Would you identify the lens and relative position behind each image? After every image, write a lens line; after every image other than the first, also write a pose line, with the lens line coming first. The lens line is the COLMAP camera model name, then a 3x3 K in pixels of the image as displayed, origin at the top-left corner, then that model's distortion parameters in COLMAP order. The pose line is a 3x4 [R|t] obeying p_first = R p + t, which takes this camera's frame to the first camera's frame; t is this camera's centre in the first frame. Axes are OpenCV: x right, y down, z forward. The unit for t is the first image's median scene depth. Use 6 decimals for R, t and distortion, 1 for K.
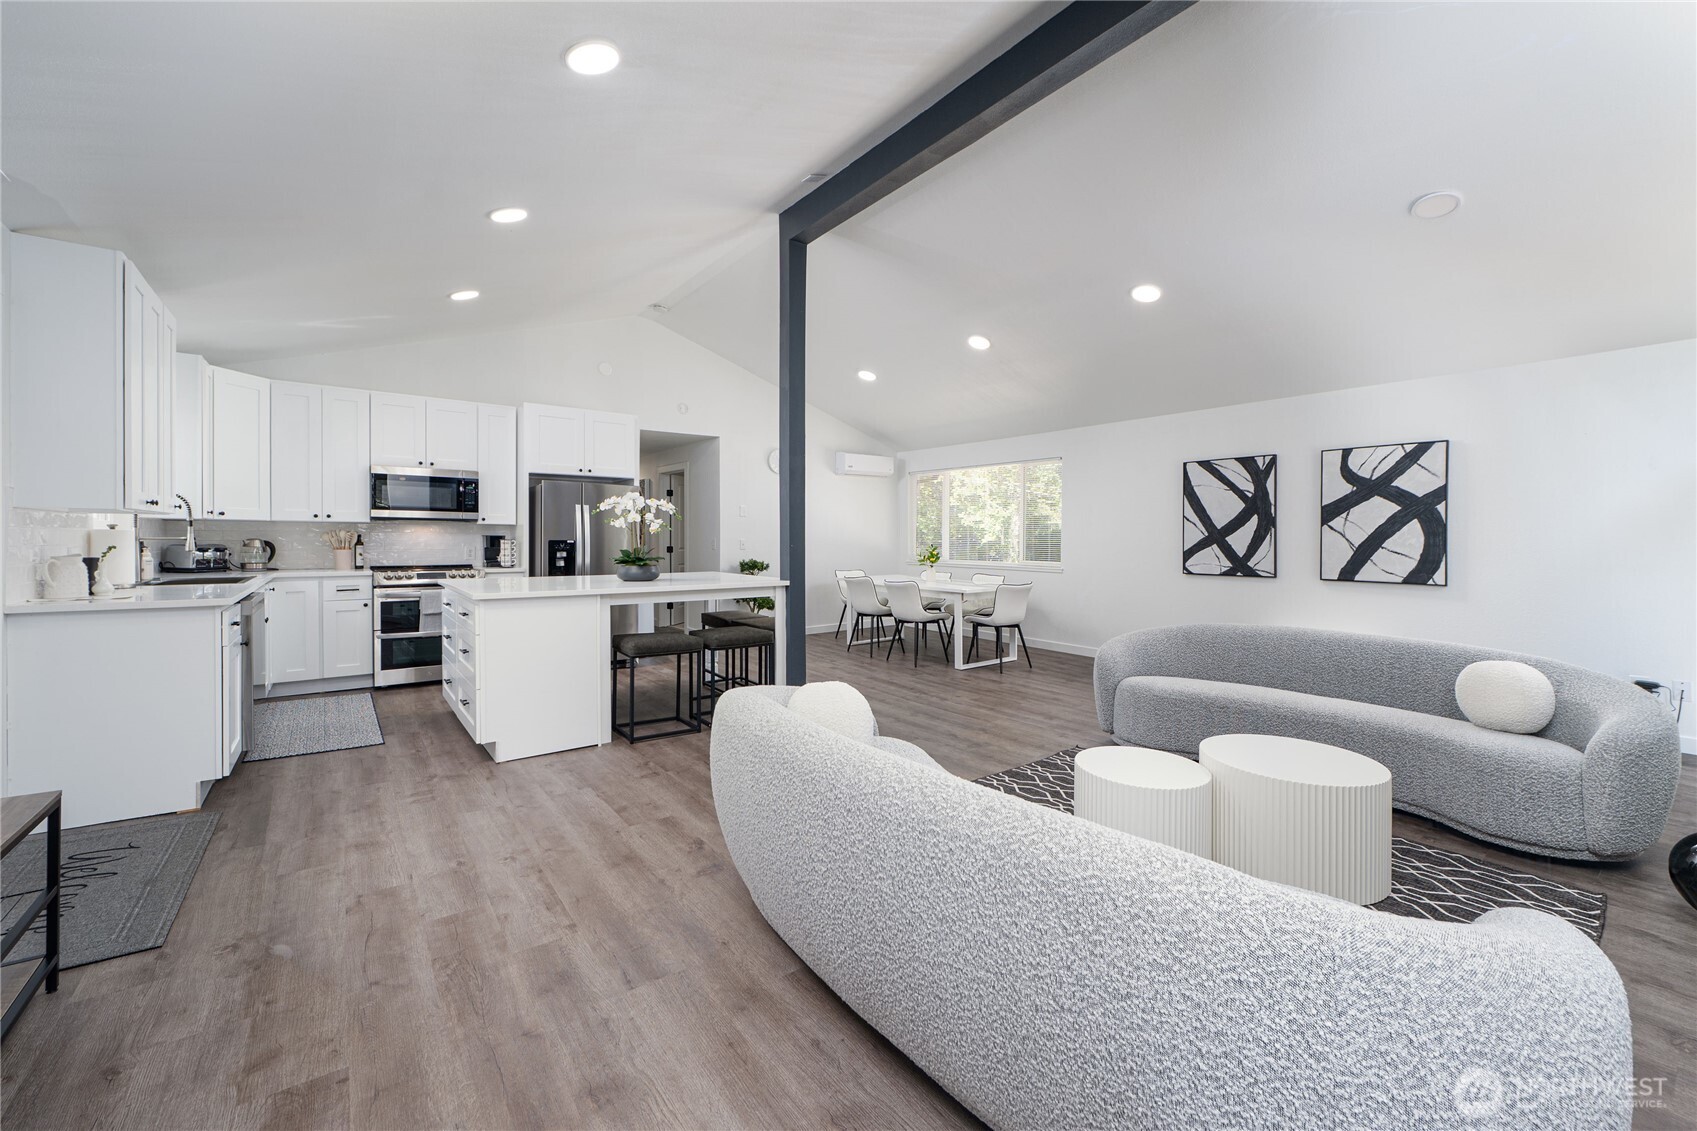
lens RADIAL K [[670.6, 0, 857.6], [0, 670.6, 545.1], [0, 0, 1]] dist [-0.002238, -0.000520]
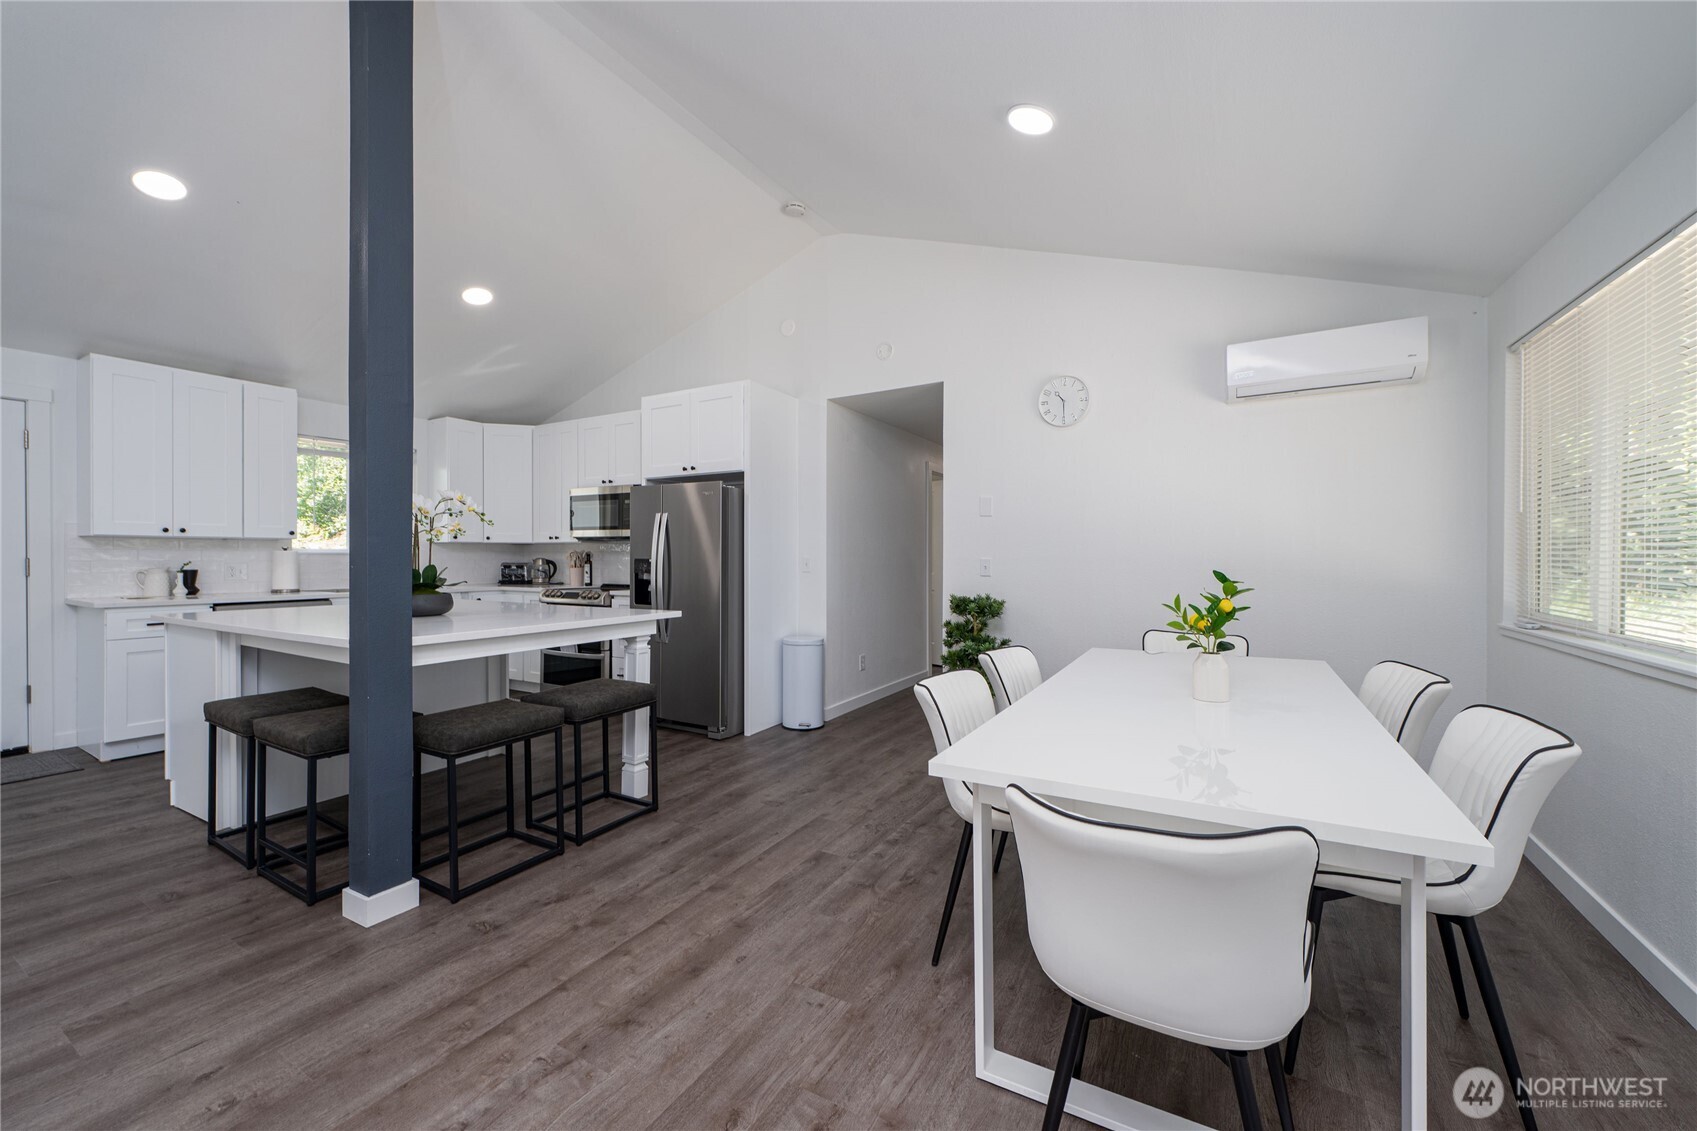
lens RADIAL K [[670.6, 0, 847.3], [0, 670.6, 564.6], [0, 0, 1]] dist [-0.002238, -0.000520]
pose [[0.371064, 0.005533, -0.928591, 0.434302], [-0.010659, 0.999942, 0.001699, -0.005378], [0.928546, 0.009267, 0.371102, 1.042581]]
